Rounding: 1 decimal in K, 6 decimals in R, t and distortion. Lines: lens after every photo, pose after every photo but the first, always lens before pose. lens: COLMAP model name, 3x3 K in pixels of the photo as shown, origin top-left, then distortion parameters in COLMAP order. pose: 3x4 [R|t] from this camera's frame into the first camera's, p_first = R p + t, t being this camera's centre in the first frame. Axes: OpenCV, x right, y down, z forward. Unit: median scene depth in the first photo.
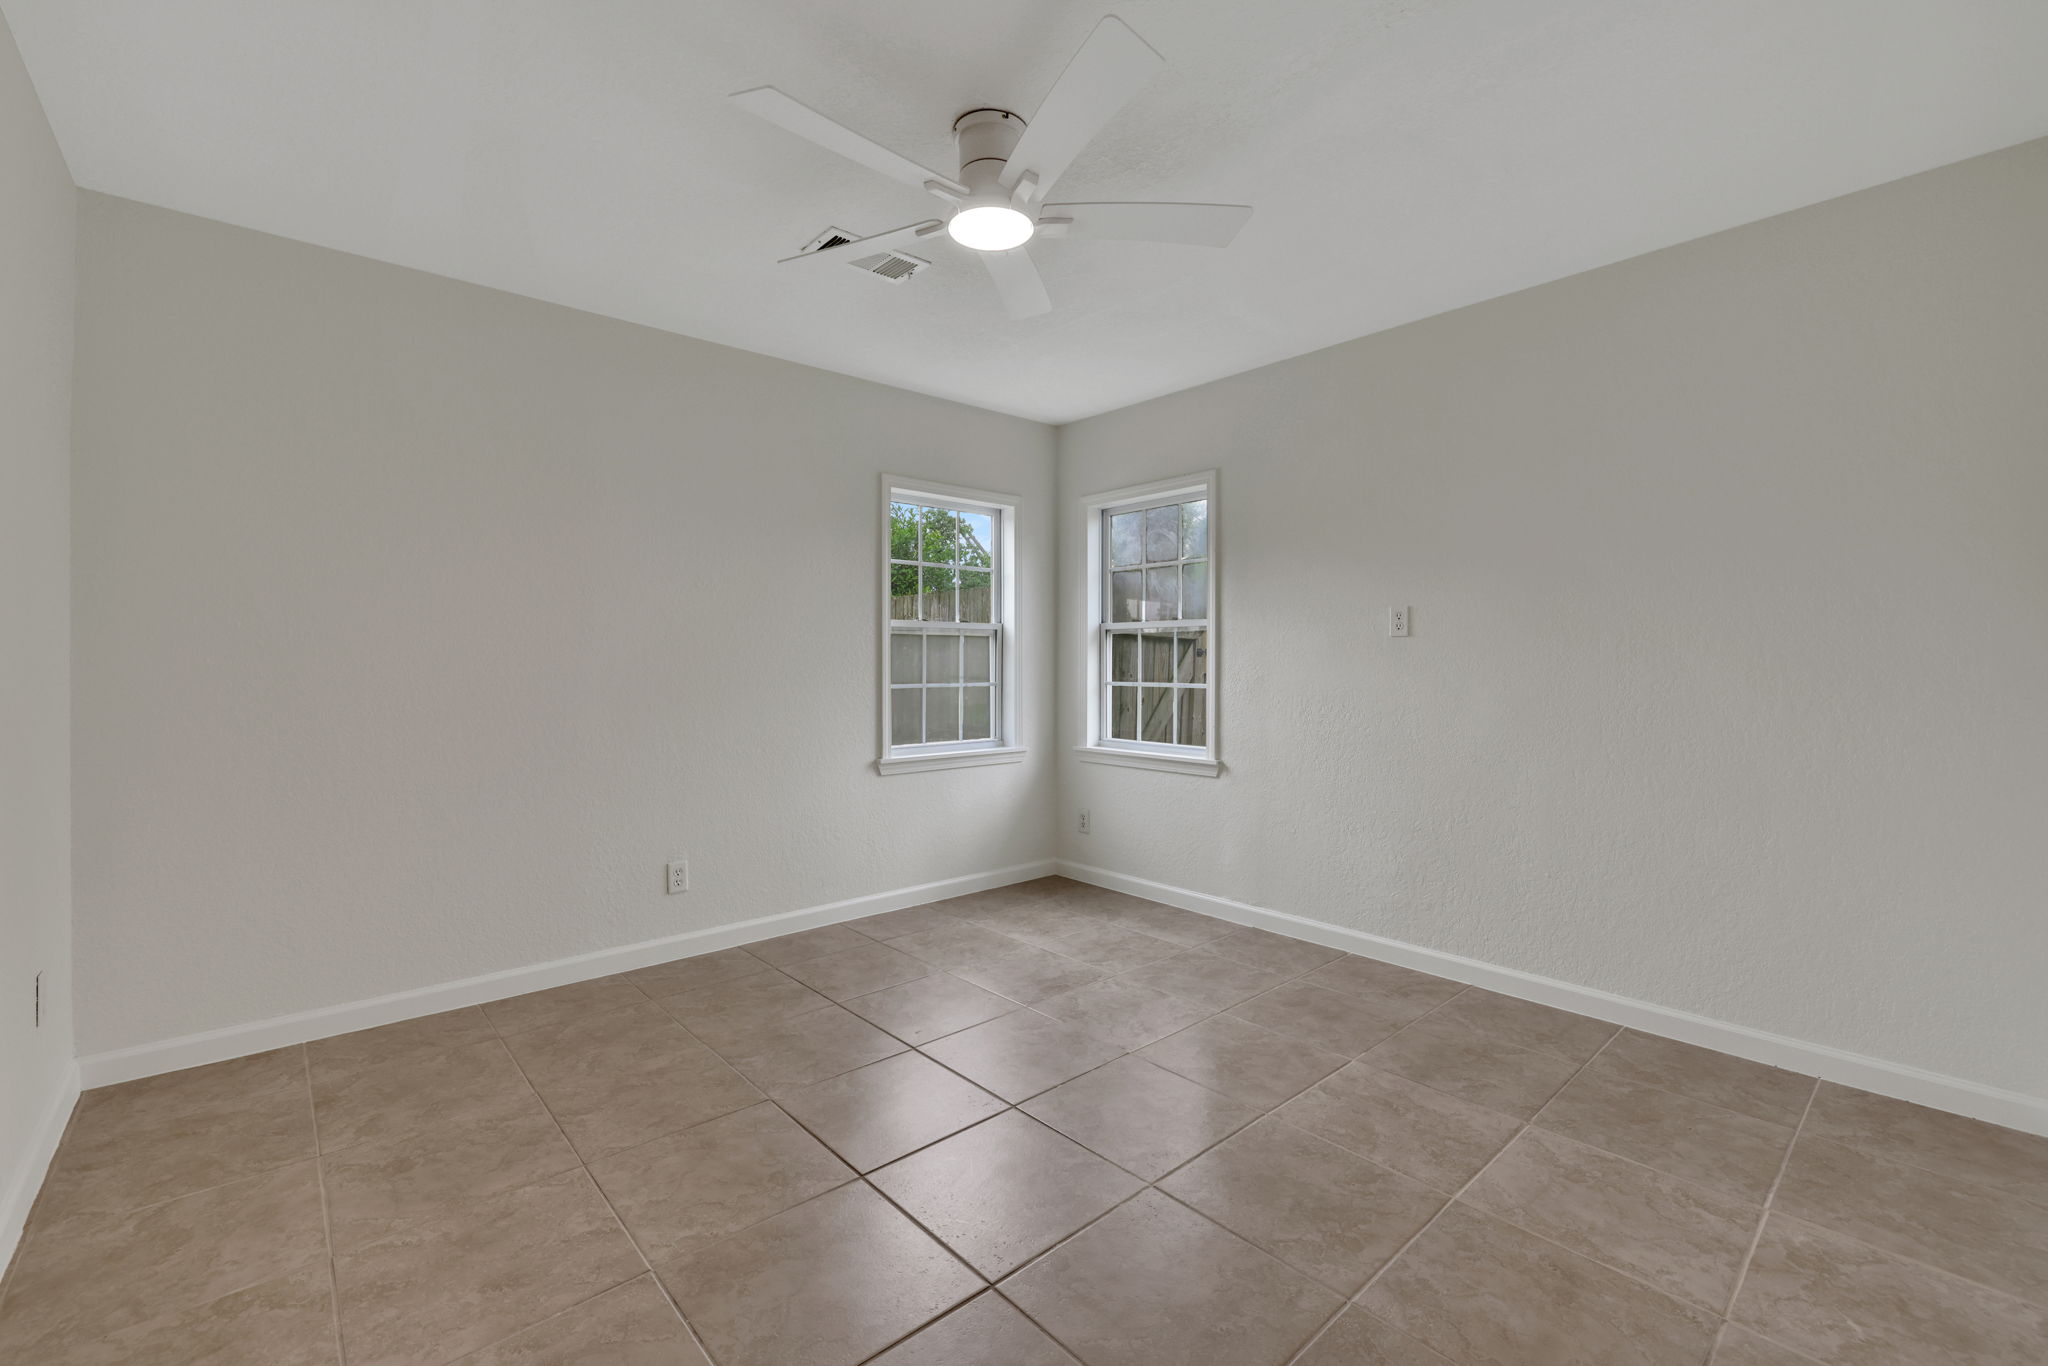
lens RADIAL K [[872.0, 0, 1018.4], [0, 872.0, 687.0], [0, 0, 1]] dist [-0.003946, -0.000147]
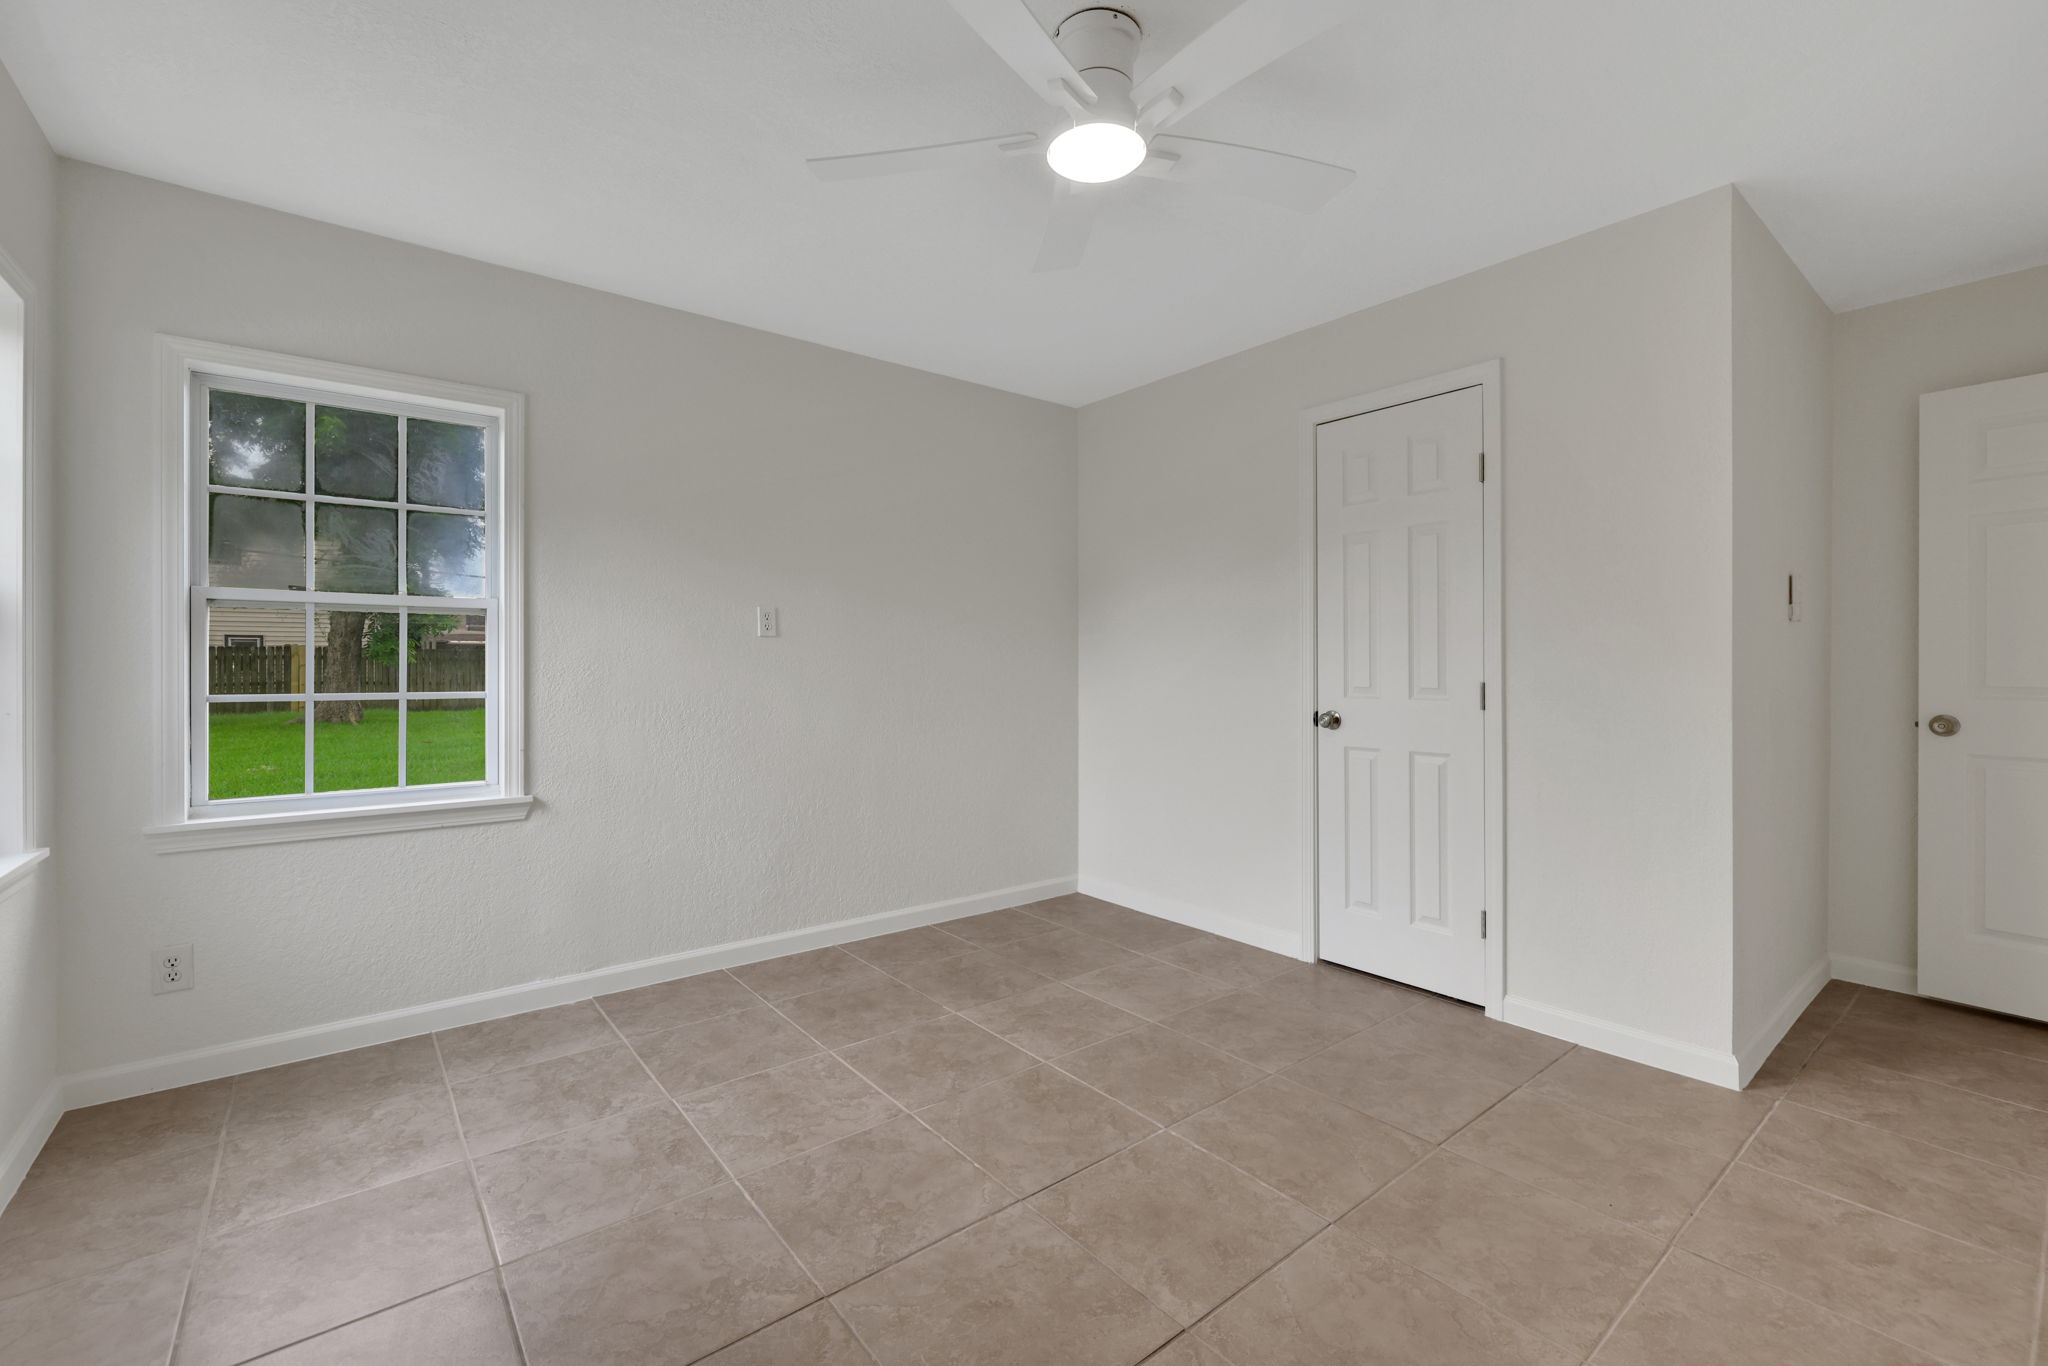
lens RADIAL K [[872.0, 0, 1020.1], [0, 872.0, 679.6], [0, 0, 1]] dist [-0.003946, -0.000147]
pose [[0.040611, -0.018918, 0.998996, -0.576253], [0.024322, 0.999543, 0.017940, -0.018755], [-0.998879, 0.023569, 0.041052, 0.669696]]
